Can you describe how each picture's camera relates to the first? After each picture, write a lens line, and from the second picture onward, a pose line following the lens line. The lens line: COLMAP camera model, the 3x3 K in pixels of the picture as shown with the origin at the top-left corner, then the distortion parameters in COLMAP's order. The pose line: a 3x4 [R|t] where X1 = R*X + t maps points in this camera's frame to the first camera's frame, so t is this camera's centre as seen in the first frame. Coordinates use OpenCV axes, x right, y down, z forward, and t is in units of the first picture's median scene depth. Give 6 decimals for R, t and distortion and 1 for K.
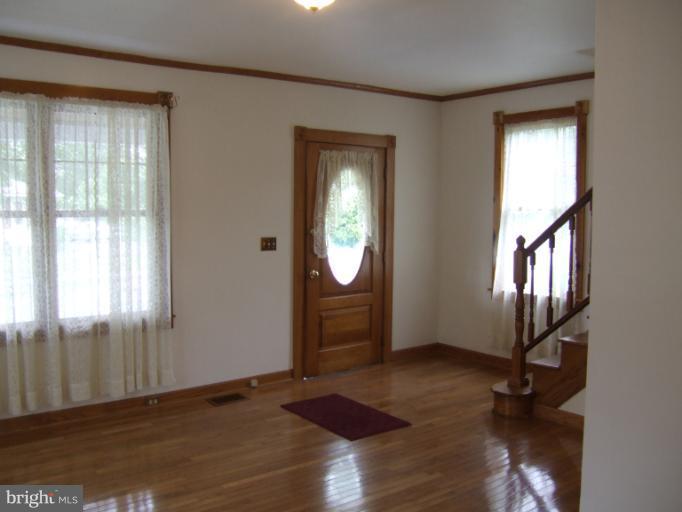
lens RADIAL K [[651.9, 0, 341.0], [0, 651.9, 256.0], [0, 0, 1]] dist [-0.150537, 0.116634]
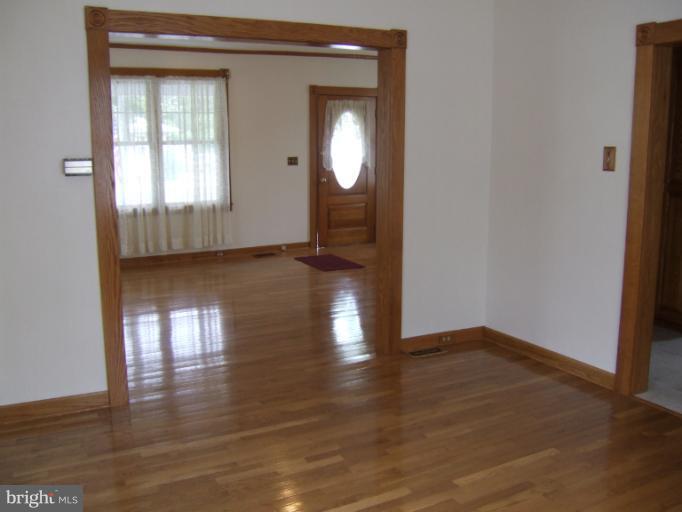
lens RADIAL K [[651.9, 0, 341.0], [0, 651.9, 256.0], [0, 0, 1]] dist [-0.150537, 0.116634]
pose [[0.985851, 0.018566, -0.166594, 0.315100], [-0.001694, 0.994900, 0.100851, 0.060066], [0.167617, -0.099142, 0.980854, -0.643258]]
